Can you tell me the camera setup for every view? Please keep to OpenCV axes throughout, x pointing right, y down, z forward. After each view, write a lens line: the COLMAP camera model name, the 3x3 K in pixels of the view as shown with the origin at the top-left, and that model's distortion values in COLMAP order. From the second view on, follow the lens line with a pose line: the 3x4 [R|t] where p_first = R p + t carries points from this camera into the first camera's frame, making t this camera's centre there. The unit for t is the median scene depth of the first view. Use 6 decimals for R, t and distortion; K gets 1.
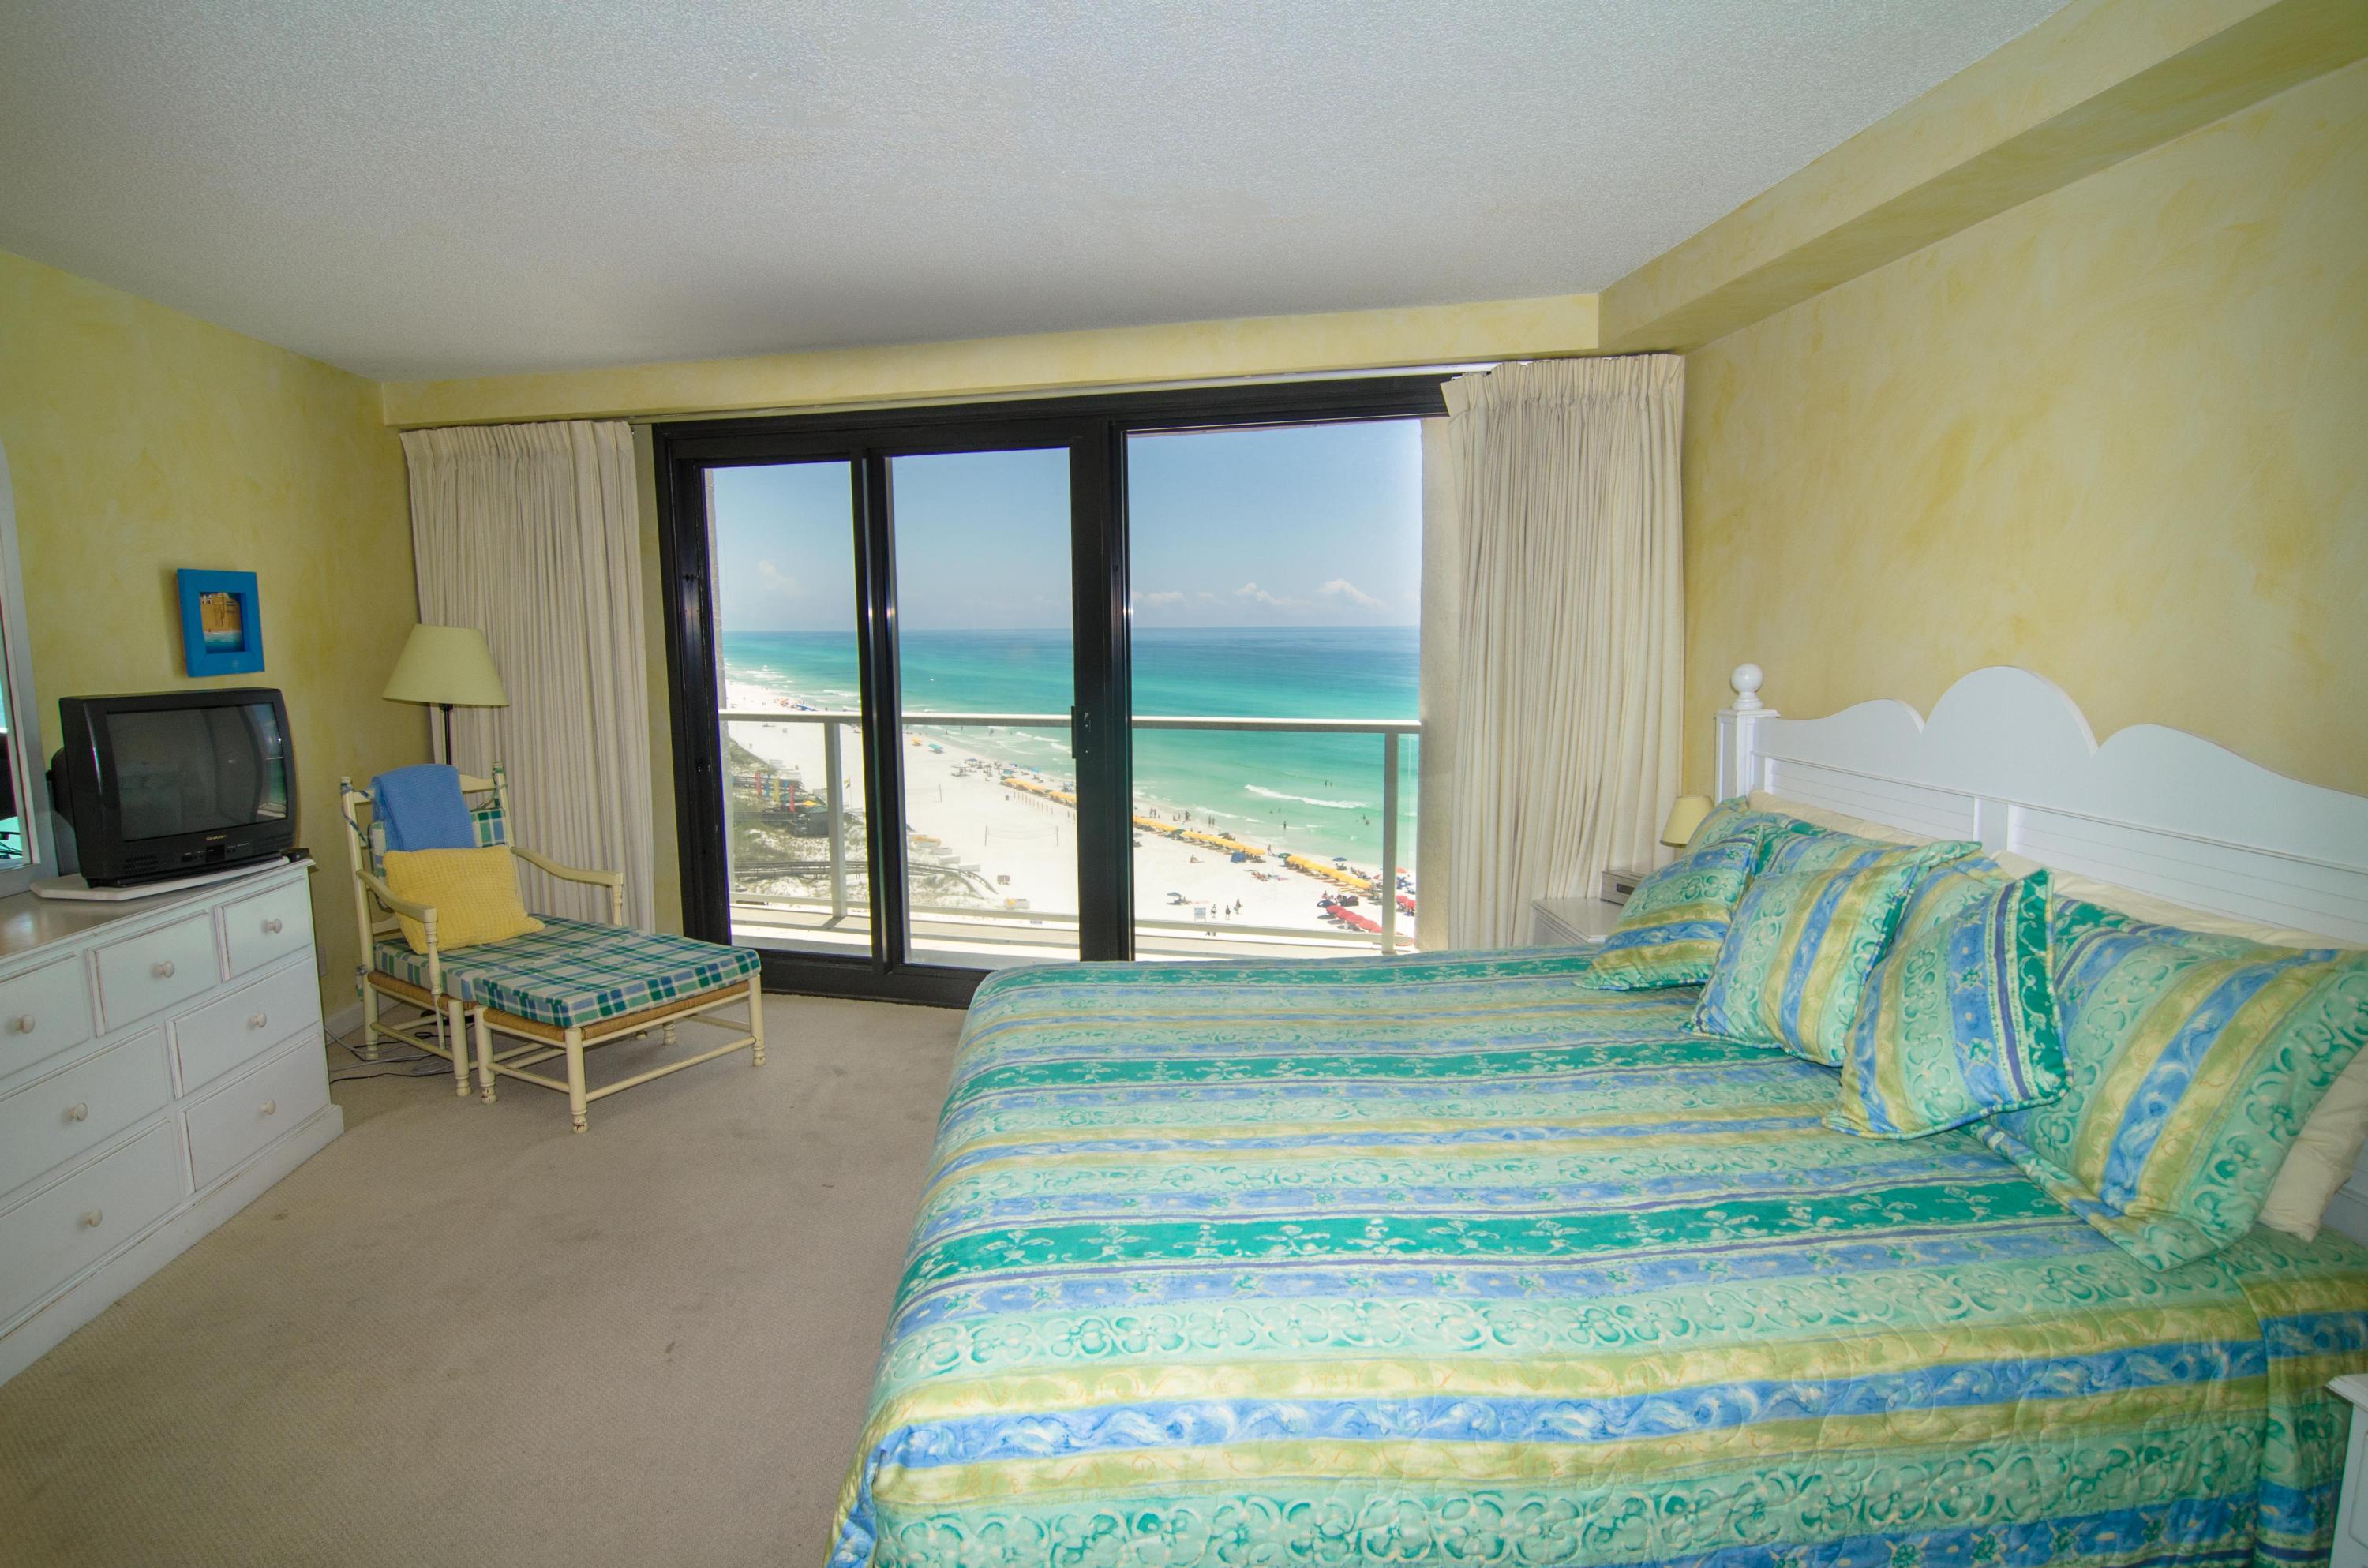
lens RADIAL K [[1270.9, 0, 1186.0], [0, 1270.9, 802.8], [0, 0, 1]] dist [-0.003122, -0.011883]
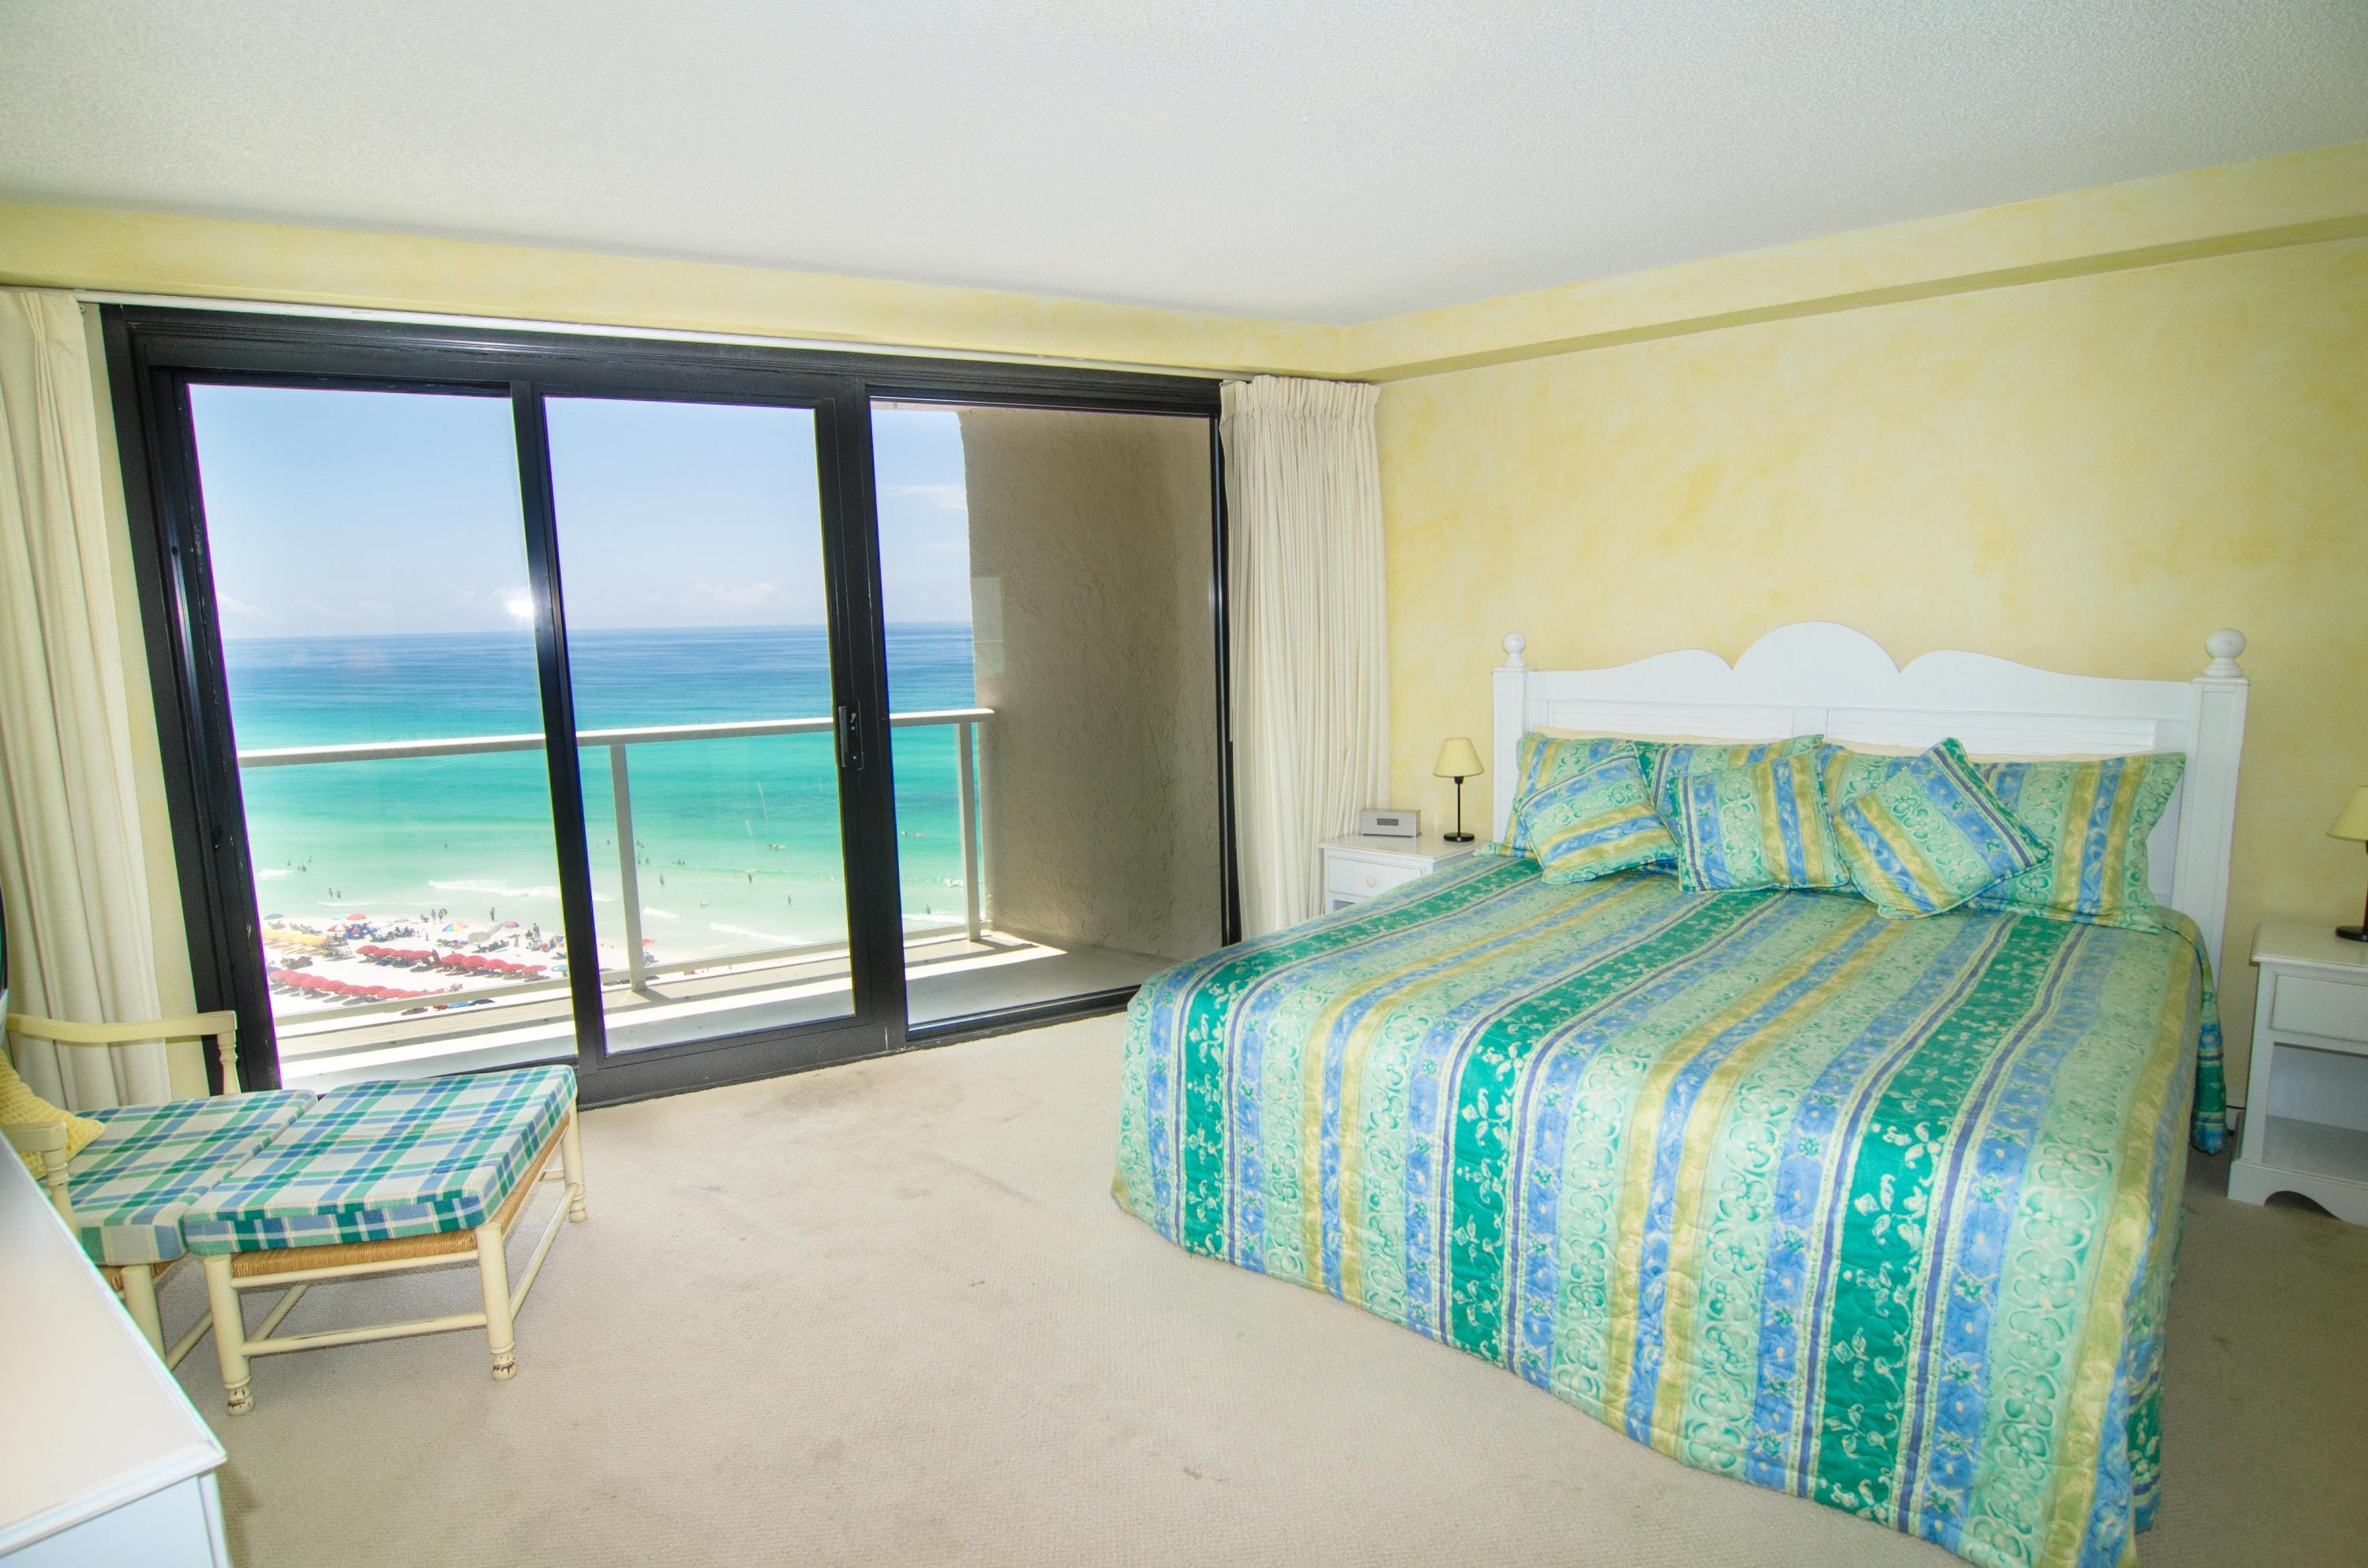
lens RADIAL K [[1270.9, 0, 1186.0], [0, 1270.9, 802.8], [0, 0, 1]] dist [-0.003122, -0.011883]
pose [[0.715249, -0.114738, 0.689387, -0.536999], [0.112915, 0.992443, 0.048026, -0.026571], [-0.689688, 0.043492, 0.722799, 0.212428]]
